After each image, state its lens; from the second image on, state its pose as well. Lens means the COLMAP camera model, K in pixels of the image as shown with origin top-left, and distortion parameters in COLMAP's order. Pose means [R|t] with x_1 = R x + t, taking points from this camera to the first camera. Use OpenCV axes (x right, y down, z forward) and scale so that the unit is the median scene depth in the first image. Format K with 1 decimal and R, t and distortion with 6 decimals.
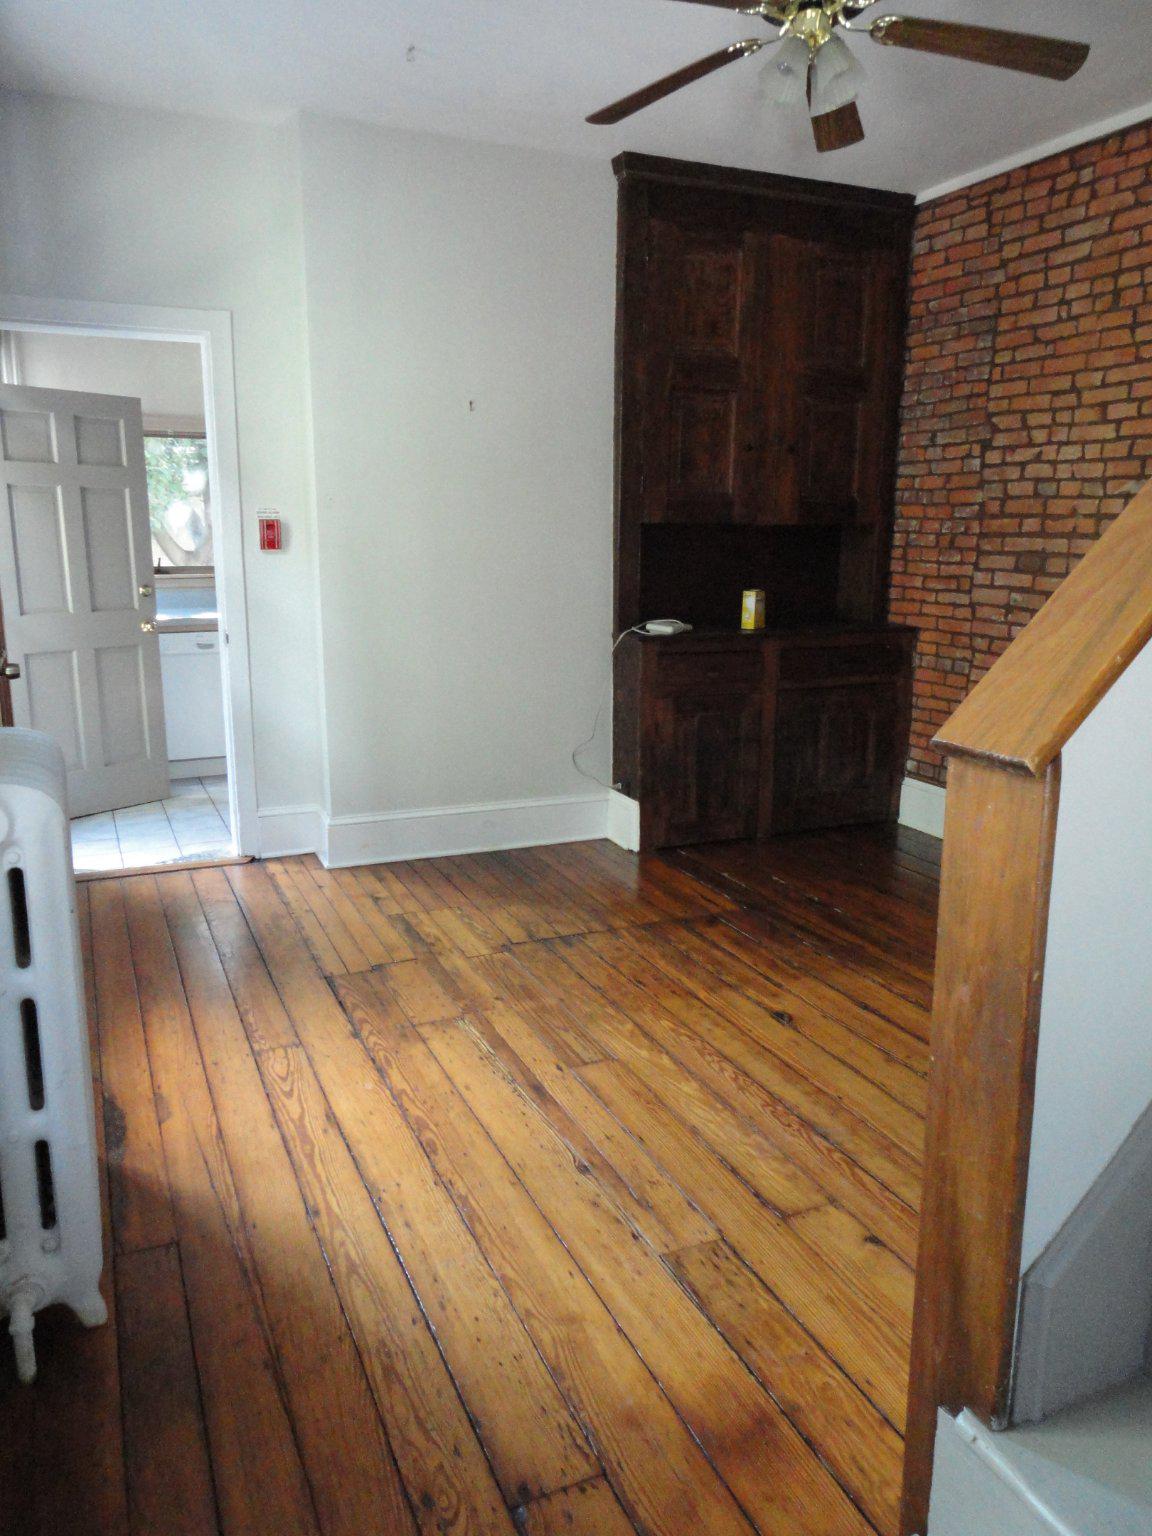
lens RADIAL K [[1109.2, 0, 579.2], [0, 1109.2, 753.9], [0, 0, 1]] dist [-0.001231, -0.001644]
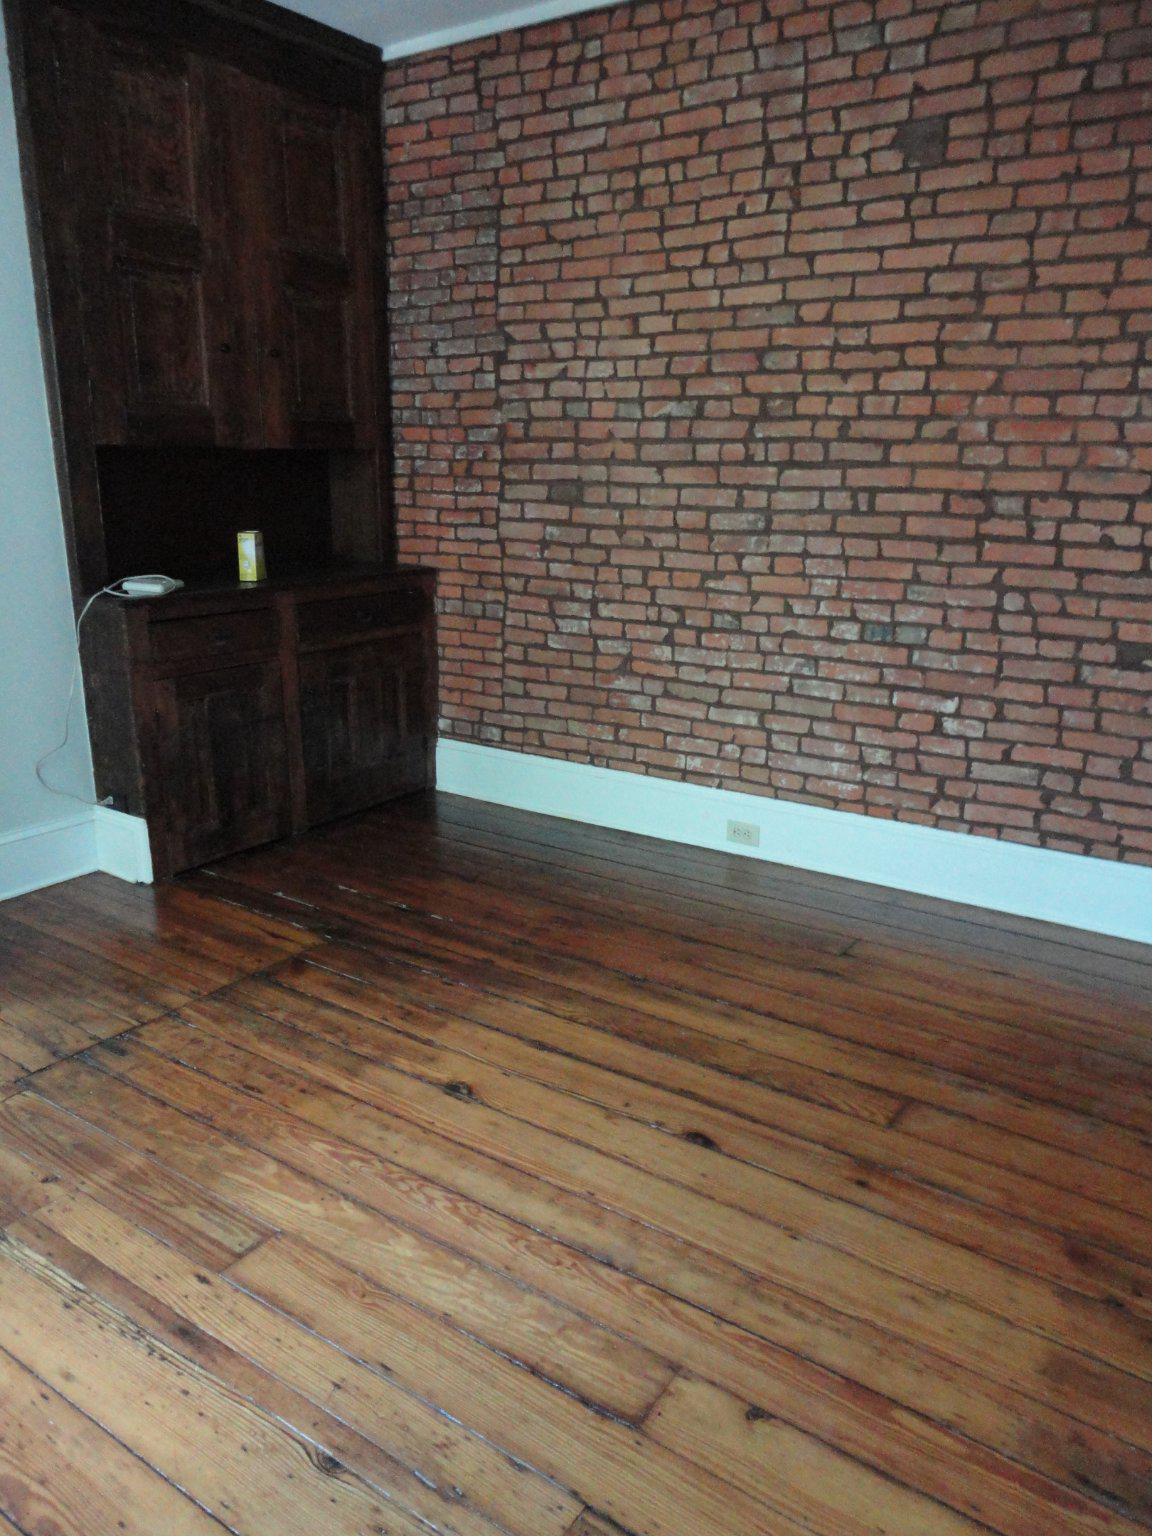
lens RADIAL K [[1109.2, 0, 576.2], [0, 1109.2, 766.3], [0, 0, 1]] dist [-0.001231, -0.001644]
pose [[0.852686, -0.137623, 0.503971, -0.086423], [0.101532, 0.989939, 0.098545, -0.044805], [-0.512463, -0.032858, 0.858081, 0.239919]]
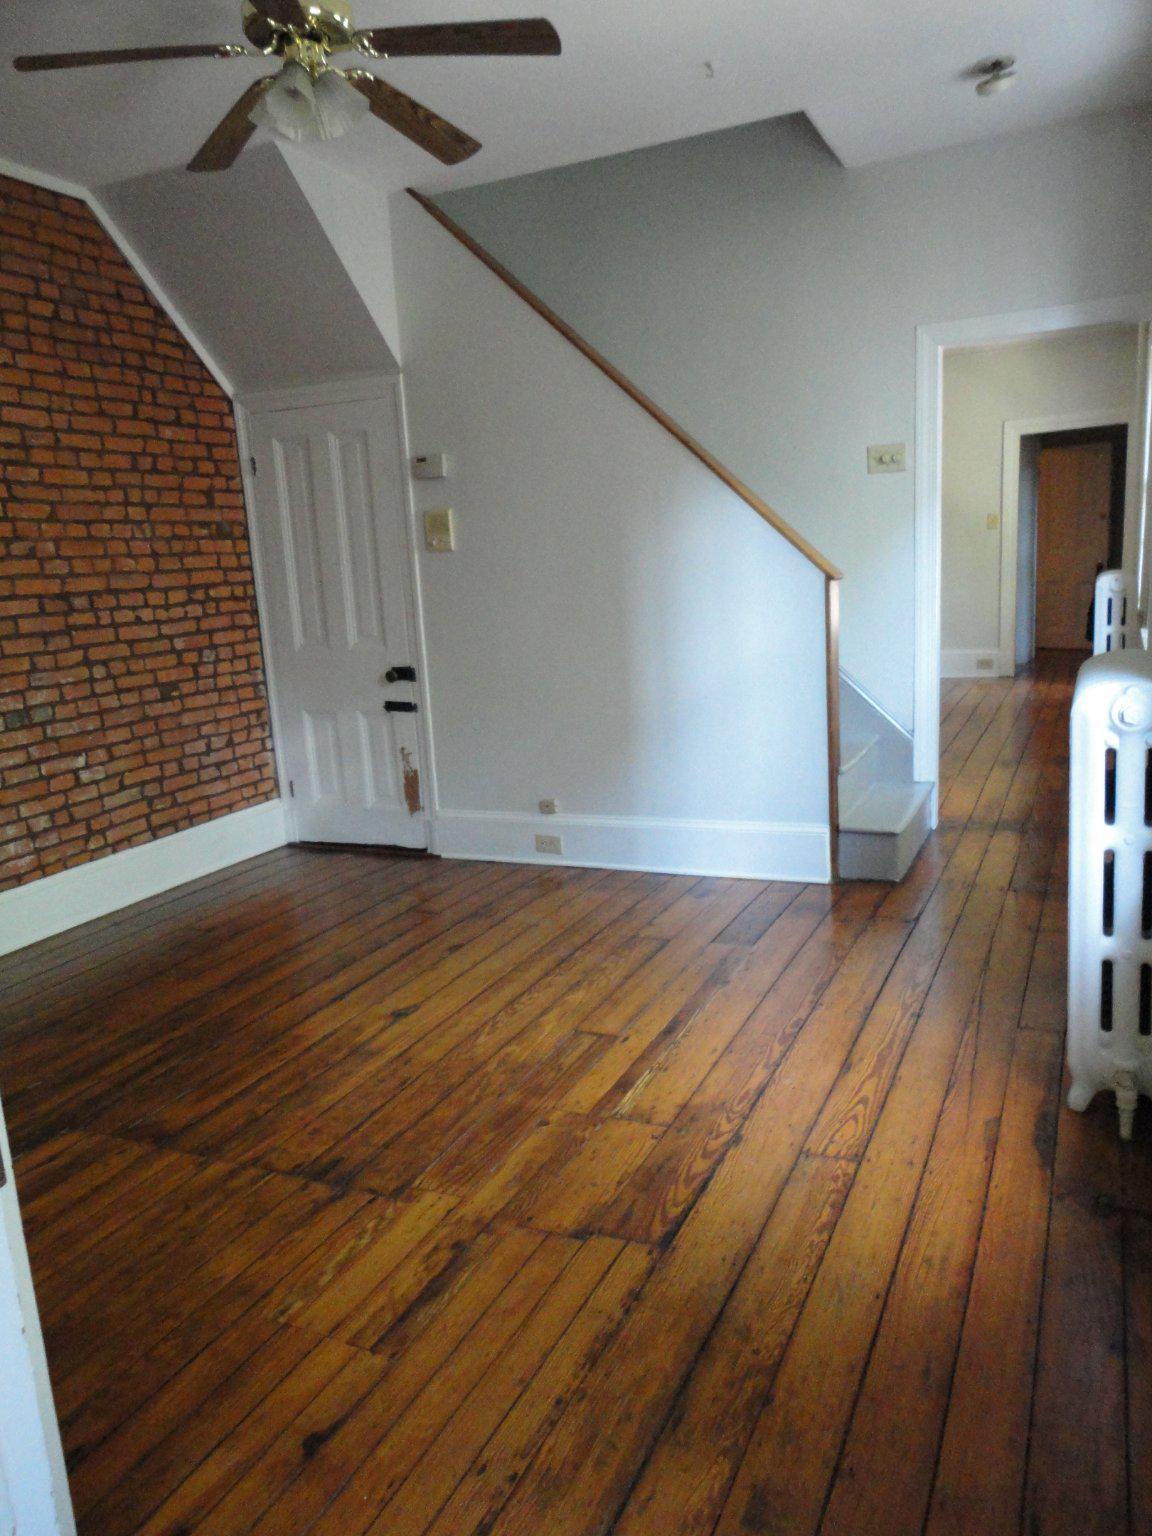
lens RADIAL K [[1109.2, 0, 577.4], [0, 1109.2, 775.6], [0, 0, 1]] dist [-0.001231, -0.001644]
pose [[-0.644454, -0.114056, 0.756089, -0.546792], [0.213973, 0.922408, 0.321525, -0.213055], [-0.734095, 0.368991, -0.570045, 1.118523]]
